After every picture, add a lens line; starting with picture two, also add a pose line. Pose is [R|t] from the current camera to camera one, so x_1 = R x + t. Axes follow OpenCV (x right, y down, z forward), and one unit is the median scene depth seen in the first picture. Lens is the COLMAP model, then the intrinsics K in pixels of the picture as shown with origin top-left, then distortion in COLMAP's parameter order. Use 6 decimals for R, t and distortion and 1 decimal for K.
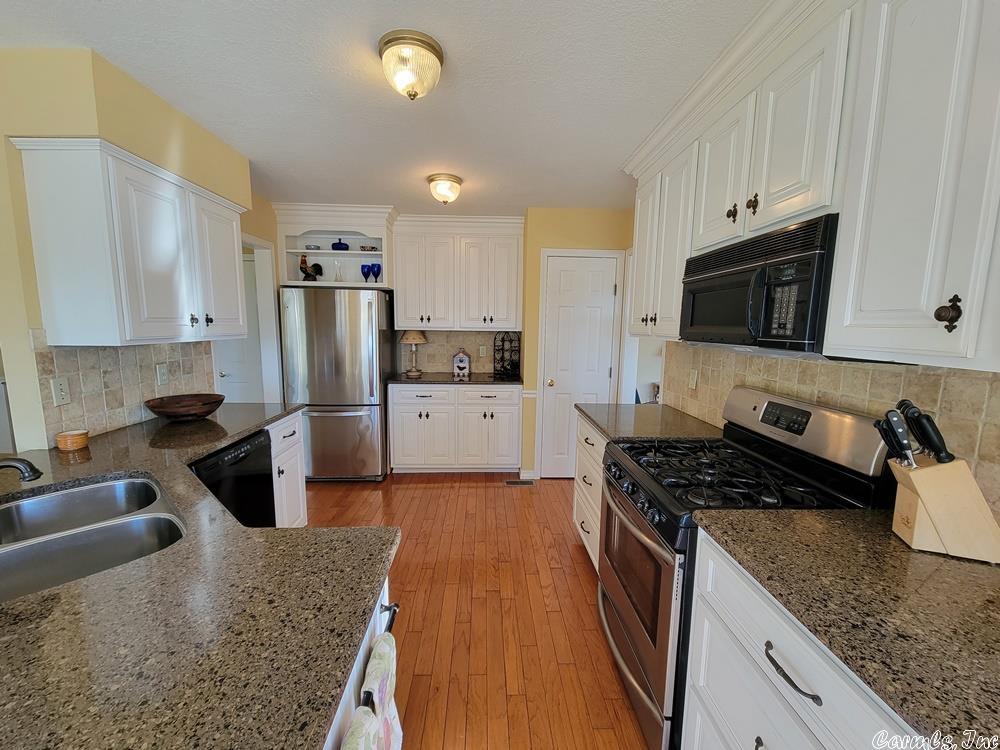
lens RADIAL K [[405.6, 0, 498.2], [0, 405.6, 376.2], [0, 0, 1]] dist [0.001939, -0.000377]
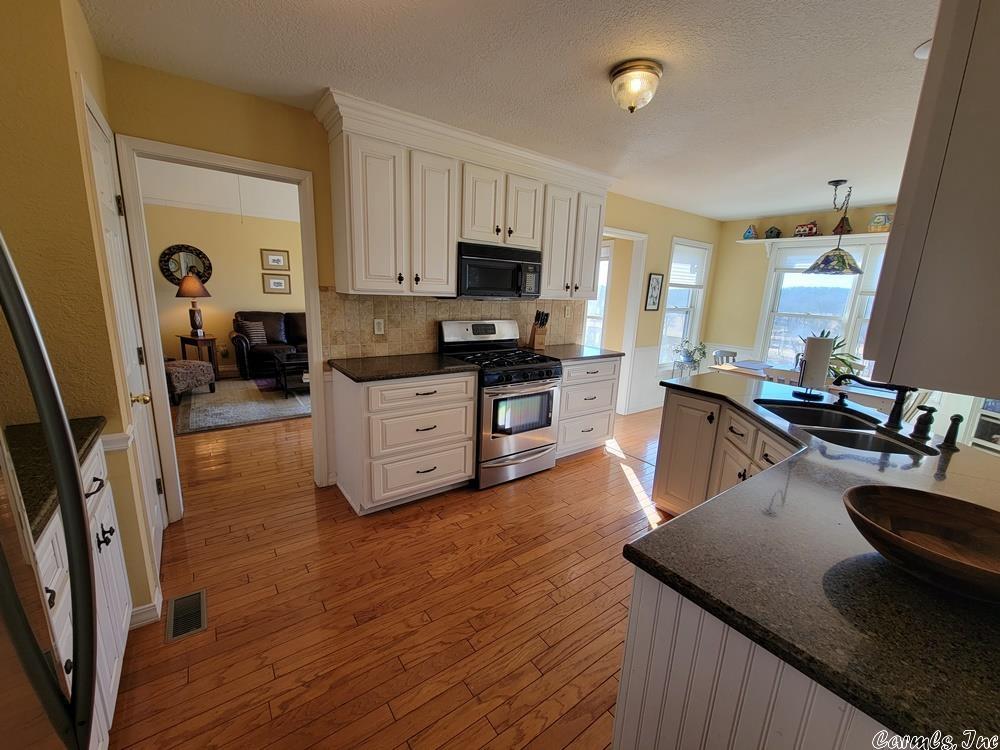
lens RADIAL K [[405.6, 0, 502.2], [0, 405.6, 381.5], [0, 0, 1]] dist [0.001939, -0.000377]
pose [[-0.564864, -0.219859, 0.795356, -0.927639], [0.055569, 0.951530, 0.302495, -0.229855], [-0.823311, 0.215066, -0.525268, 1.703883]]
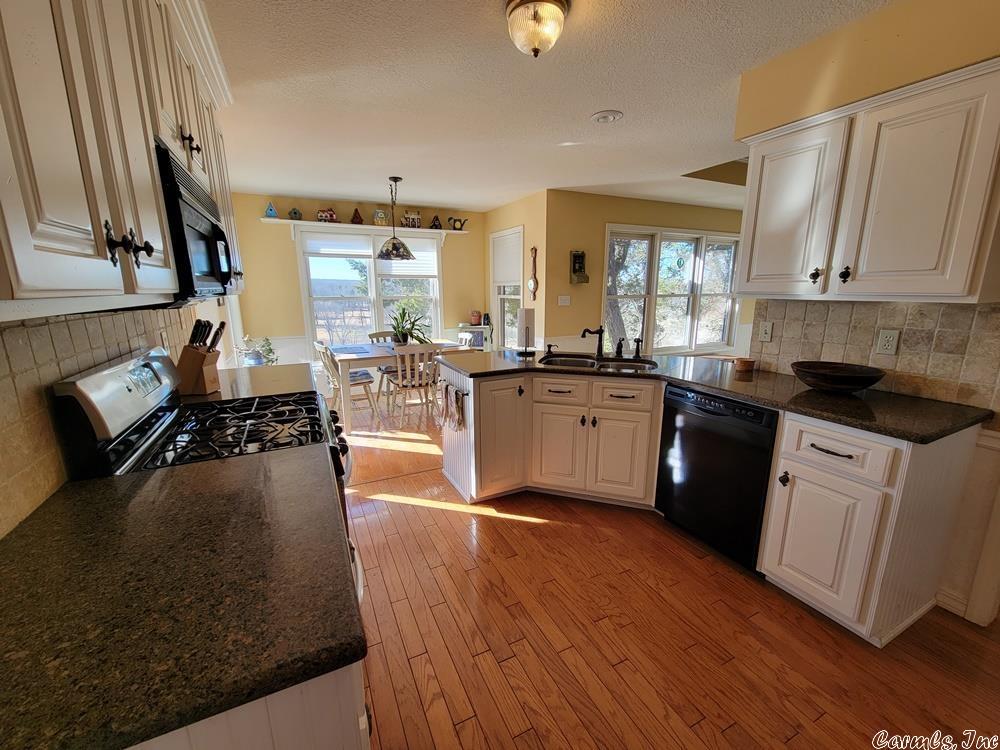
lens RADIAL K [[405.6, 0, 501.8], [0, 405.6, 373.3], [0, 0, 1]] dist [0.001939, -0.000377]
pose [[-0.909753, 0.076796, -0.407984, 0.281628], [-0.060485, 0.947736, 0.313270, -0.185655], [0.410719, 0.309675, -0.857561, 1.662407]]
